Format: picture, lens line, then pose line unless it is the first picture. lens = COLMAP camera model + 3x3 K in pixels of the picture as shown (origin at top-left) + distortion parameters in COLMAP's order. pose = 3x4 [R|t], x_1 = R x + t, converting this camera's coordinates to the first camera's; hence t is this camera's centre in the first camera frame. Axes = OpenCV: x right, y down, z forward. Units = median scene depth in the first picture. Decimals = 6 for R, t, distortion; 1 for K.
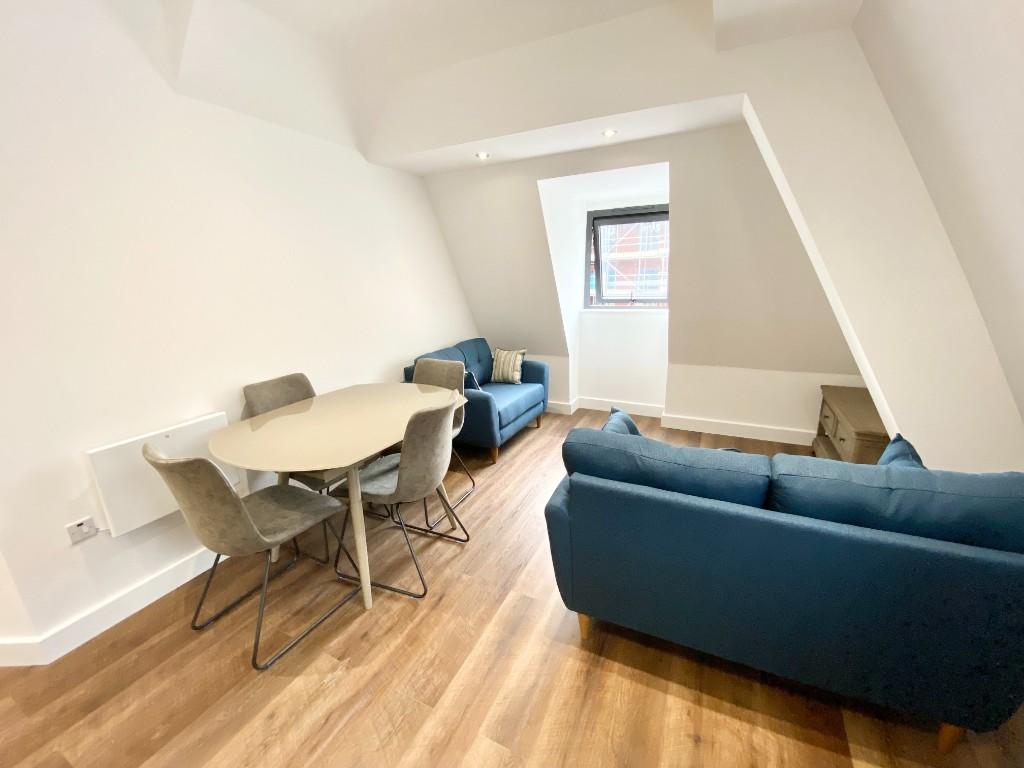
lens RADIAL K [[421.9, 0, 512.0], [0, 421.9, 384.0], [0, 0, 1]] dist [-0.001041, -0.000313]
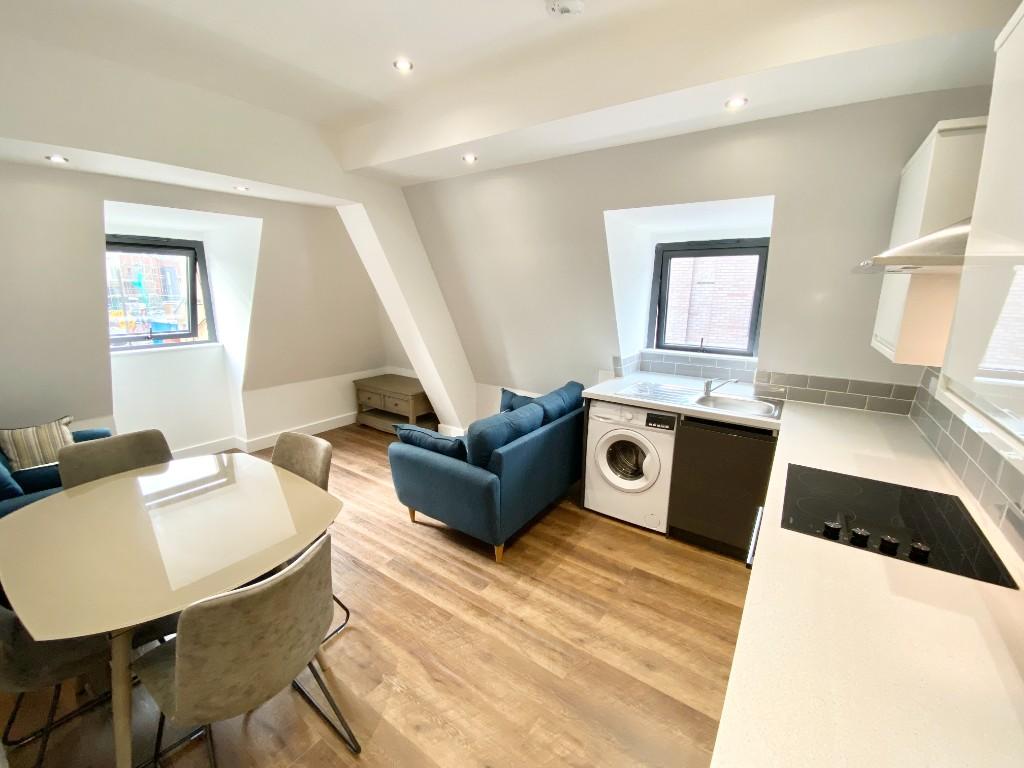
lens RADIAL K [[421.9, 0, 512.0], [0, 421.9, 384.0], [0, 0, 1]] dist [-0.001041, -0.000313]
pose [[0.144325, -0.191146, 0.970893, -1.229427], [0.240905, 0.958432, 0.152882, -0.148900], [-0.959758, 0.211829, 0.184374, 0.321859]]
